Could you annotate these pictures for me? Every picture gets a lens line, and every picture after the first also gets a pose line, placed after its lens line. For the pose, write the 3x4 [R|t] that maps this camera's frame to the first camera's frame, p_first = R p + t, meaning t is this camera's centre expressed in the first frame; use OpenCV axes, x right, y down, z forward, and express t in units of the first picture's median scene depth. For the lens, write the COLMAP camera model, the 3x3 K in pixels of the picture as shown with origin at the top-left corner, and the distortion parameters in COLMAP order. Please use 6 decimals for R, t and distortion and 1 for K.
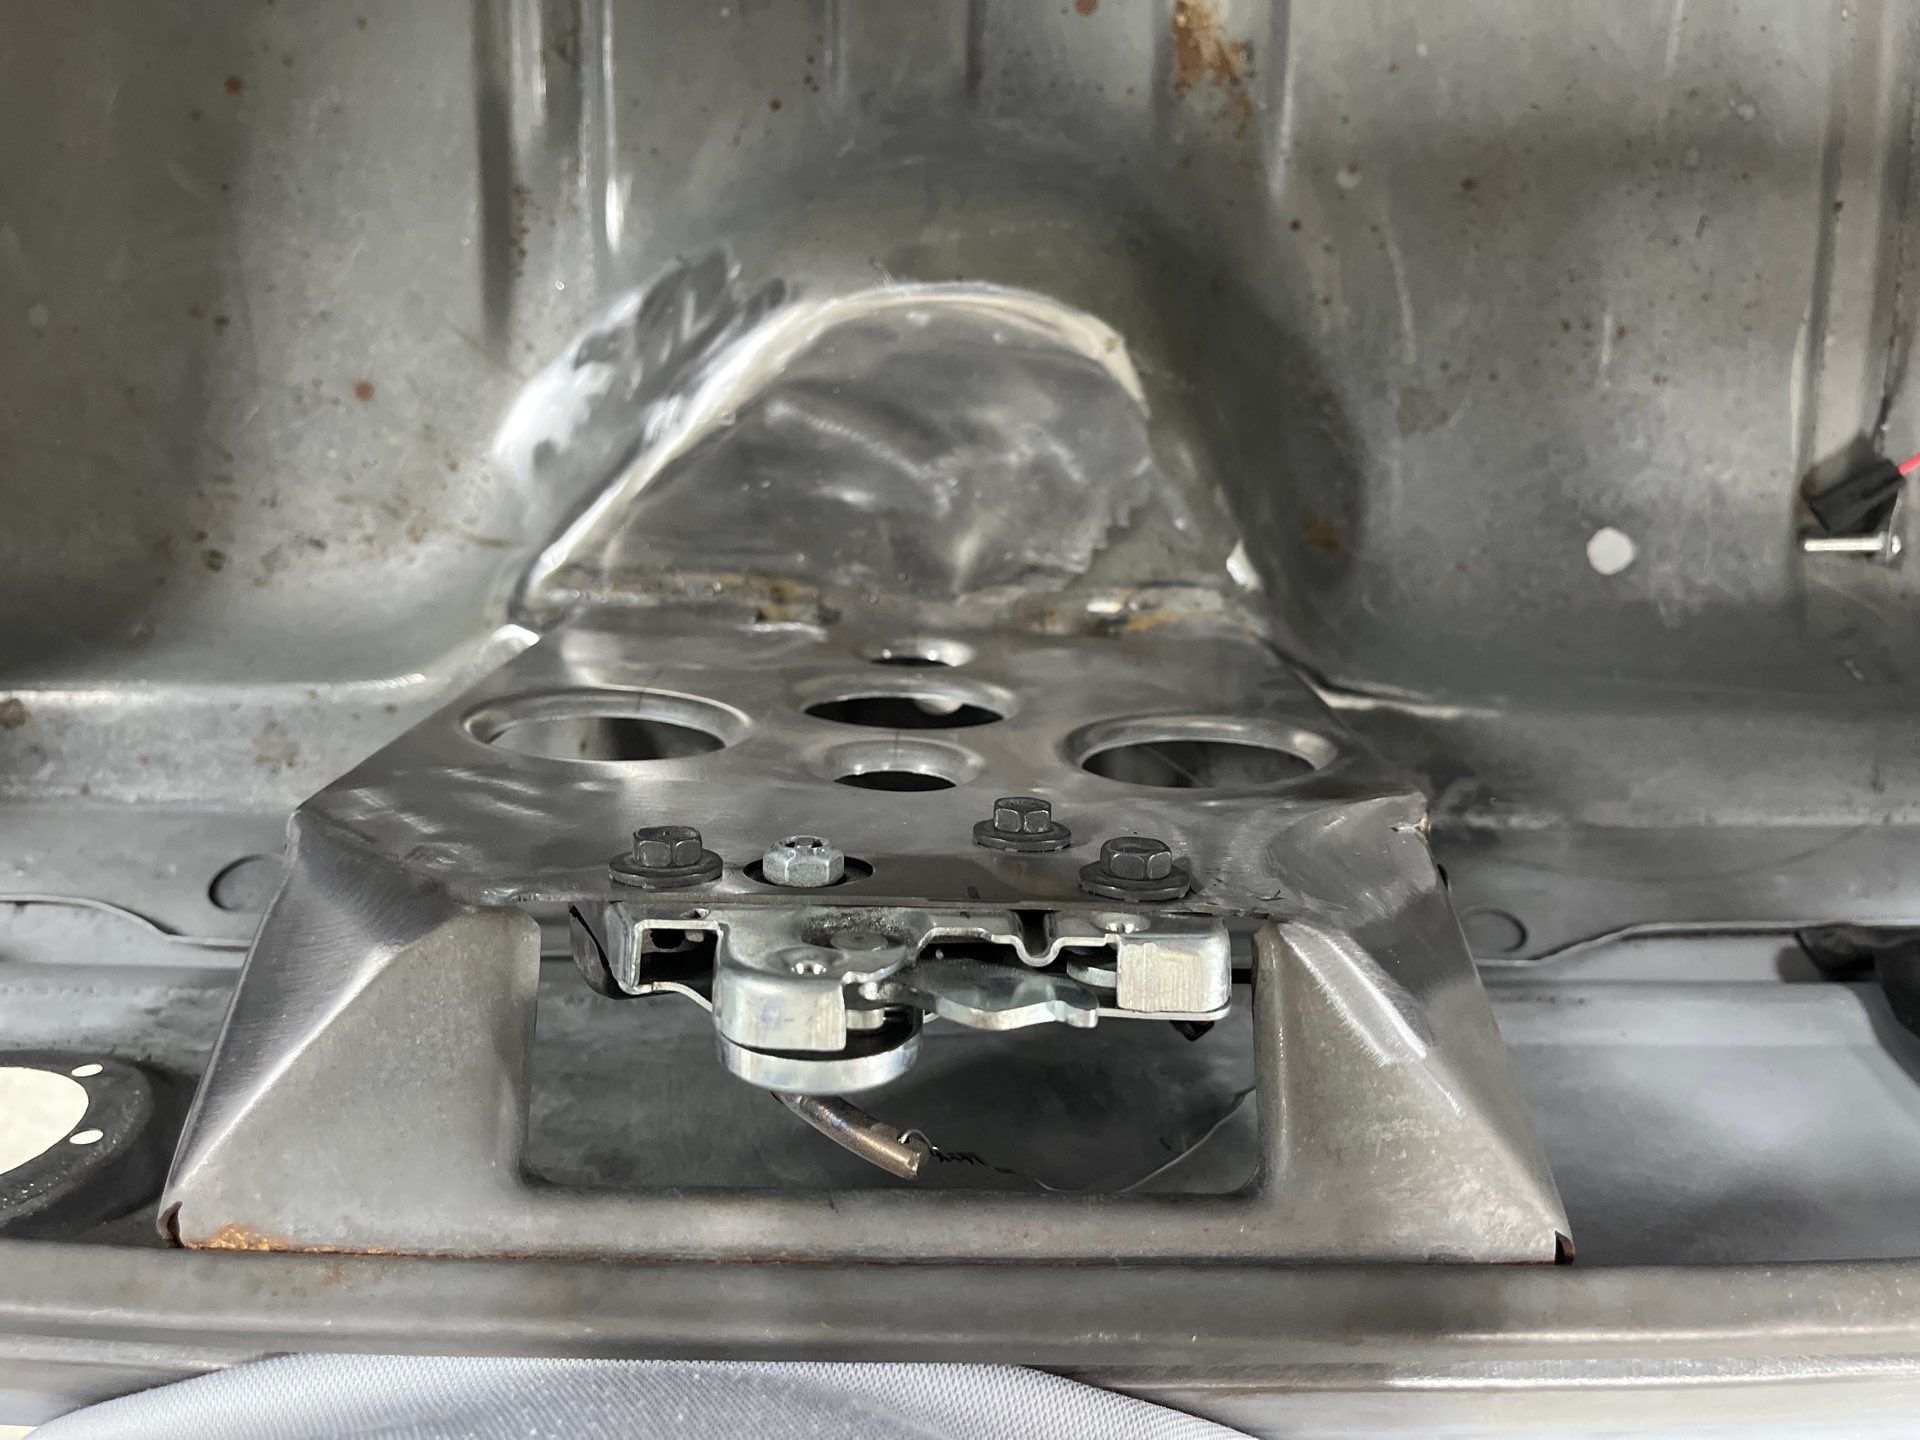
lens RADIAL K [[1441.1, 0, 952.3], [0, 1441.1, 730.1], [0, 0, 1]] dist [0.063365, -0.098479]
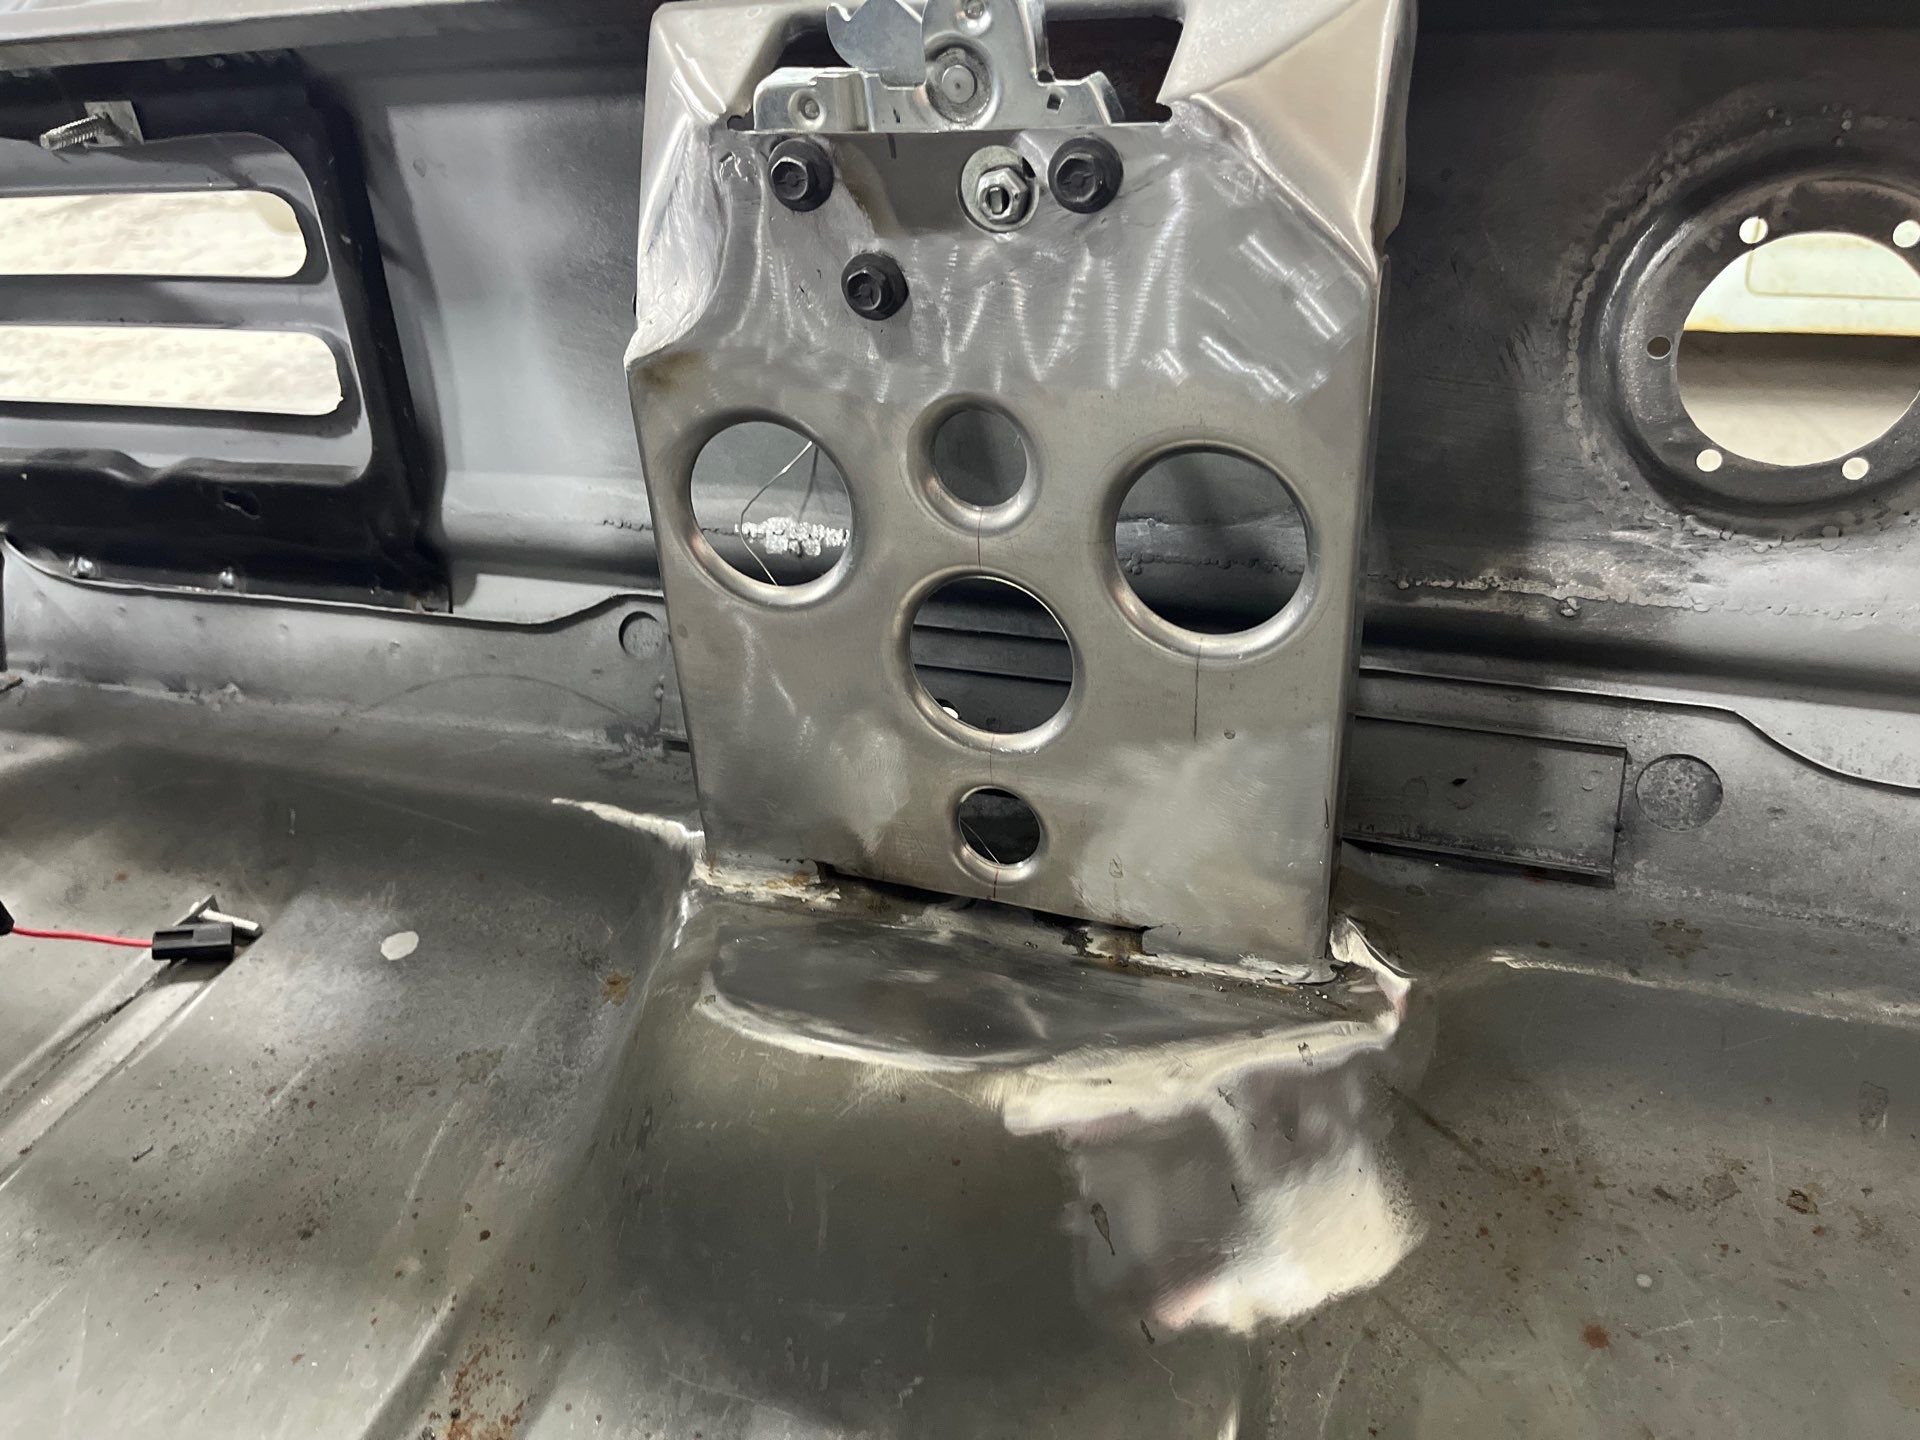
lens RADIAL K [[1454.5, 0, 977.1], [0, 1454.5, 737.6], [0, 0, 1]] dist [0.069363, -0.099440]
pose [[-0.947925, -0.097041, 0.303349, -0.309273], [0.288236, -0.666569, 0.687463, -0.683169], [0.135491, 0.739100, 0.659829, 0.194049]]
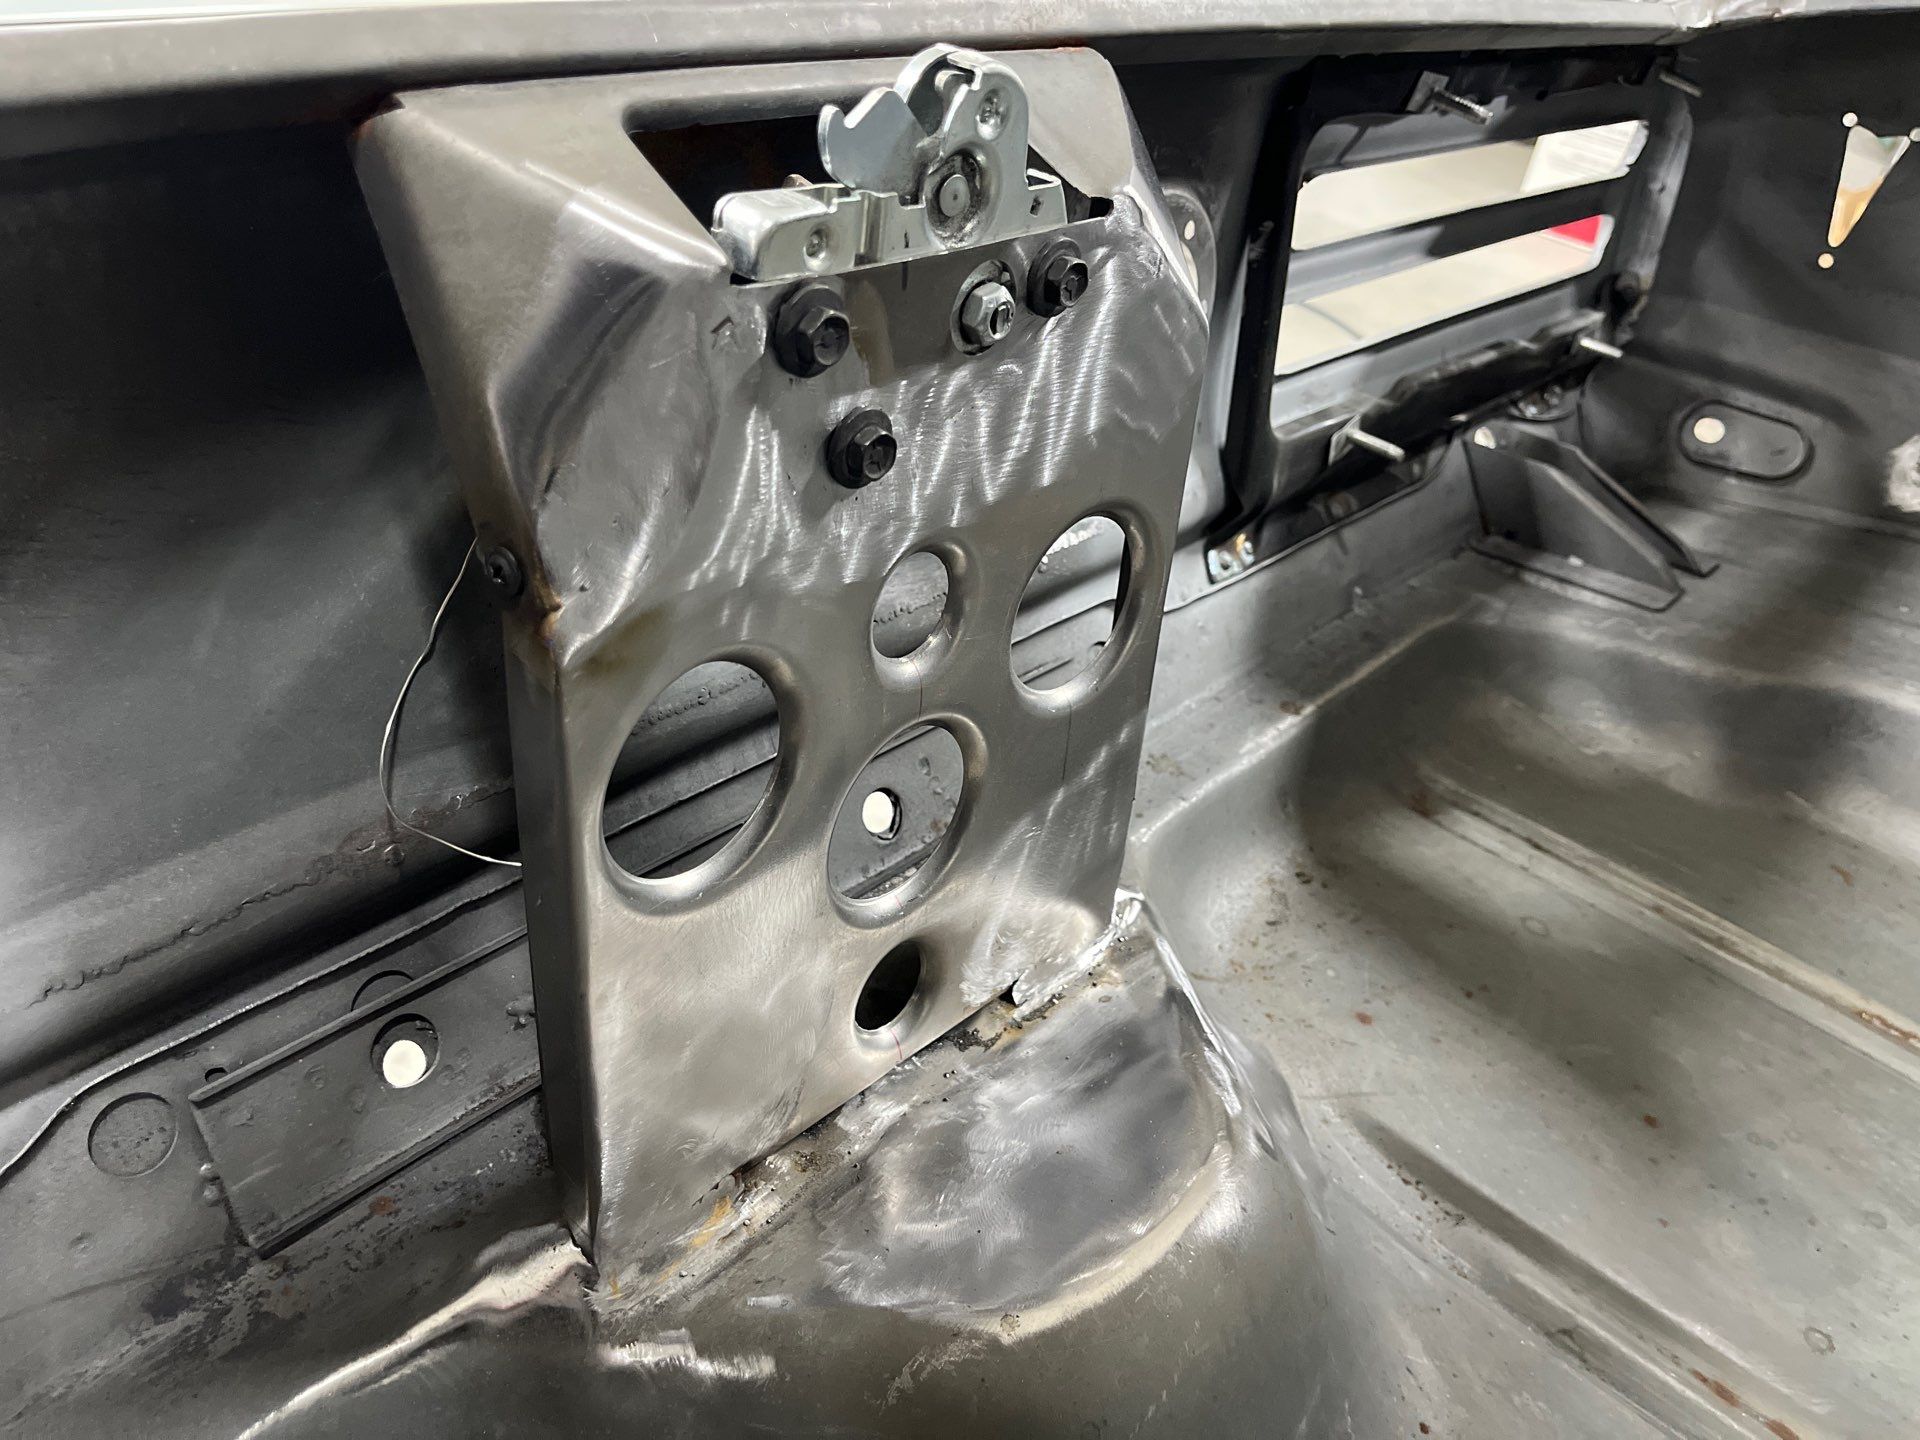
lens RADIAL K [[1454.5, 0, 977.1], [0, 1454.5, 737.6], [0, 0, 1]] dist [0.069363, -0.099440]
pose [[-0.638141, 0.367796, -0.676389, 0.479193], [-0.727255, -0.576337, 0.372739, -0.320342], [-0.252736, 0.729768, 0.635267, 0.207391]]
